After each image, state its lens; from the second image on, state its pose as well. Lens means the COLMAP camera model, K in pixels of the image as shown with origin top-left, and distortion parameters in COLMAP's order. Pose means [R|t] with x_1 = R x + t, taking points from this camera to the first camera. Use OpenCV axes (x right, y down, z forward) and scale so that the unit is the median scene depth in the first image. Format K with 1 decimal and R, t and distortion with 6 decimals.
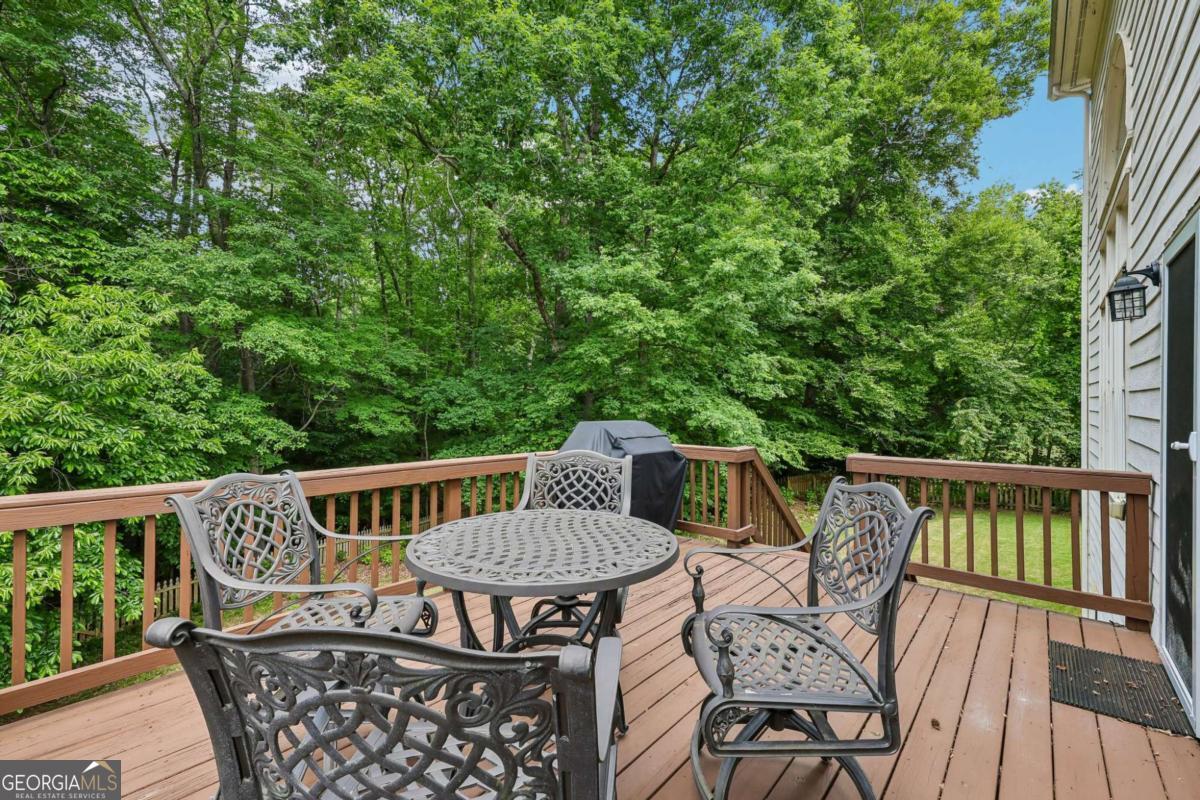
lens RADIAL K [[498.4, 0, 595.5], [0, 498.4, 401.7], [0, 0, 1]] dist [0.004144, -0.002263]
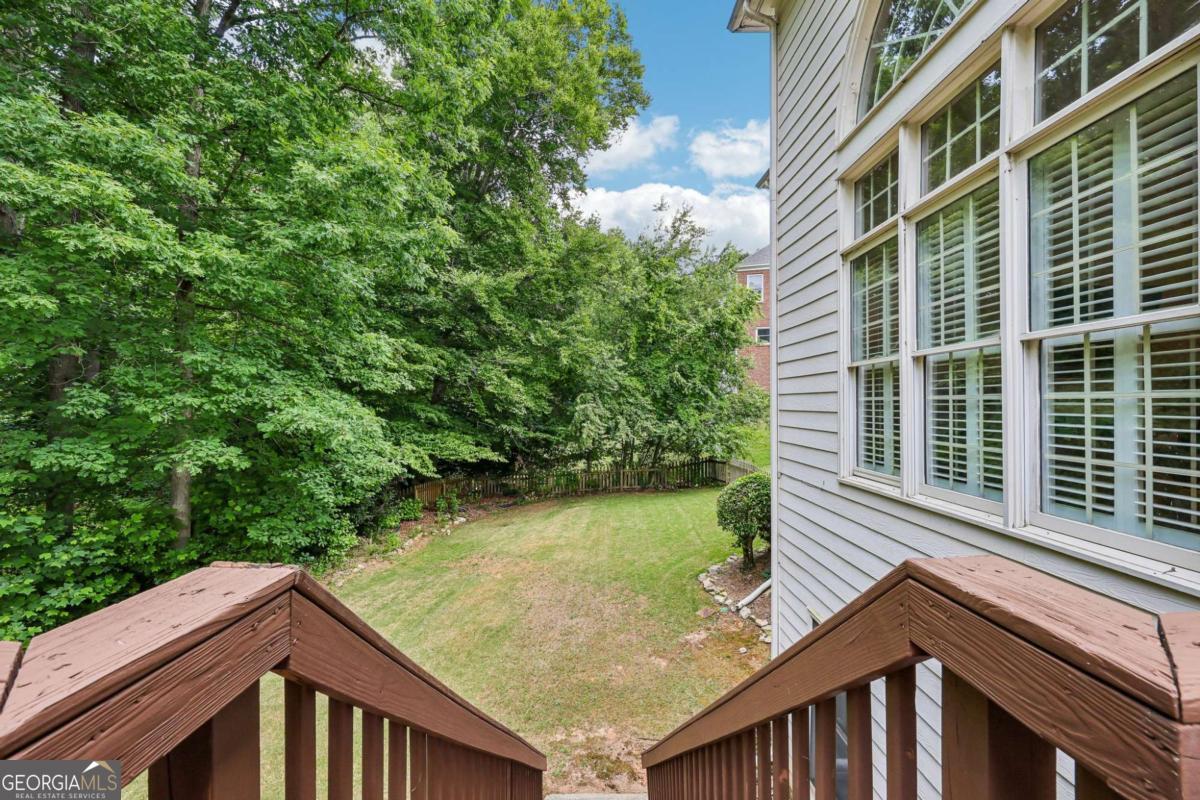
lens RADIAL K [[498.4, 0, 604.9], [0, 498.4, 403.7], [0, 0, 1]] dist [0.004144, -0.002263]
pose [[0.739096, -0.005902, 0.673574, 0.067715], [0.003773, 0.999982, 0.004622, 0.009729], [-0.673589, -0.000874, 0.739106, 0.196957]]
